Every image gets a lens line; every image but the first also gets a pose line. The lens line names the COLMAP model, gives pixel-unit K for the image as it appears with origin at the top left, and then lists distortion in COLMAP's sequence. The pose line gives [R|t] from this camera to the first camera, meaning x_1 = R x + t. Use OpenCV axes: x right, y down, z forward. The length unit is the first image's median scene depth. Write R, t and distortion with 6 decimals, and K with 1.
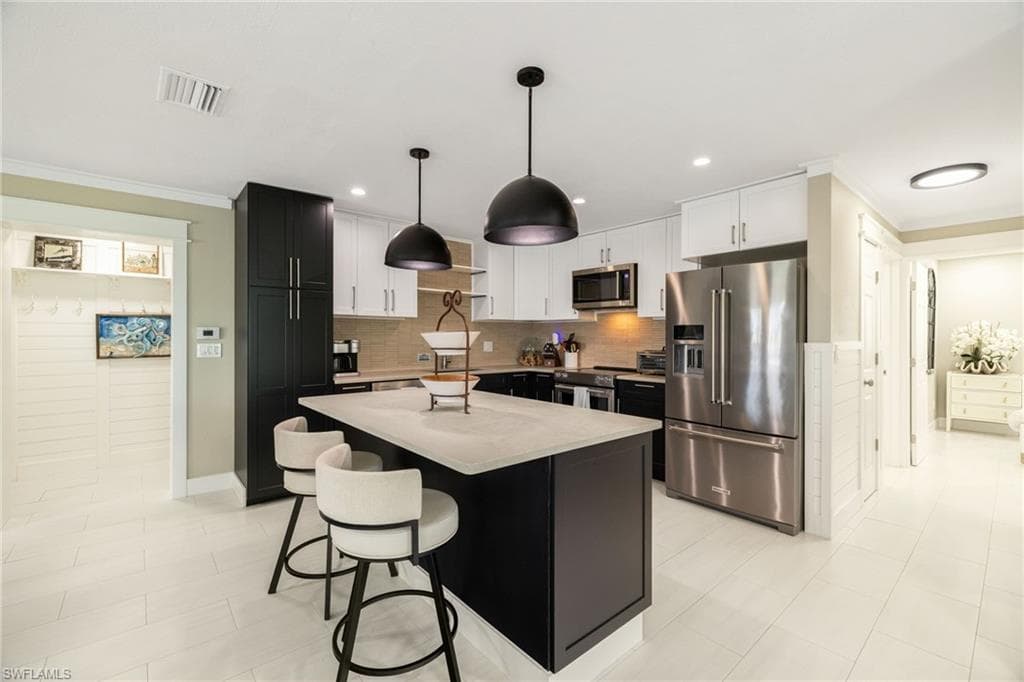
lens RADIAL K [[440.7, 0, 530.9], [0, 440.7, 332.4], [0, 0, 1]] dist [0.008502, -0.001341]
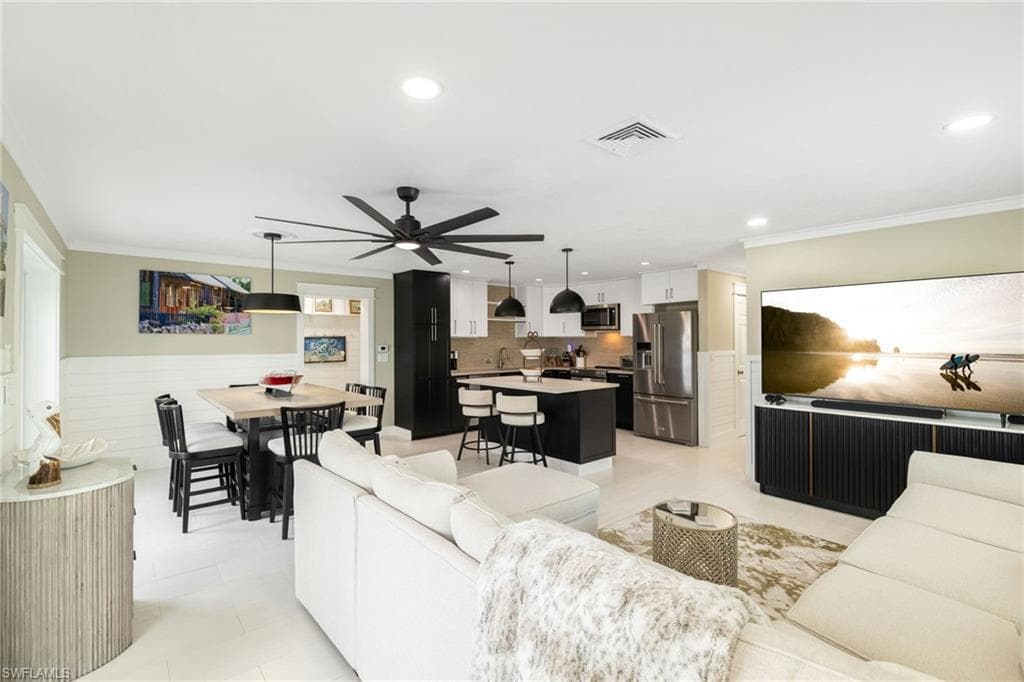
lens RADIAL K [[440.7, 0, 531.4], [0, 440.7, 336.1], [0, 0, 1]] dist [0.008502, -0.001341]
pose [[0.999957, -0.008150, -0.004459, -0.086815], [0.008143, 0.999966, -0.001403, -0.033962], [0.004470, 0.001366, 0.999989, -0.668278]]
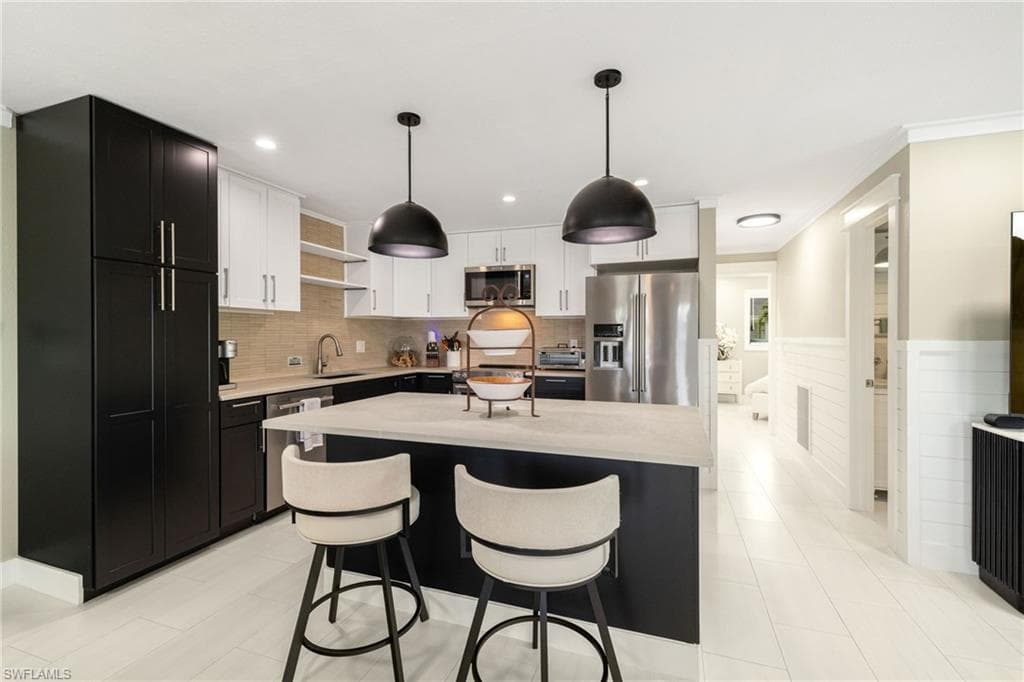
lens RADIAL K [[440.7, 0, 523.5], [0, 440.7, 333.7], [0, 0, 1]] dist [0.008502, -0.001341]
pose [[0.871606, -0.002273, 0.490203, -0.301508], [-0.001168, 0.999977, 0.006714, 0.000533], [-0.490207, -0.006425, 0.871583, 0.096111]]
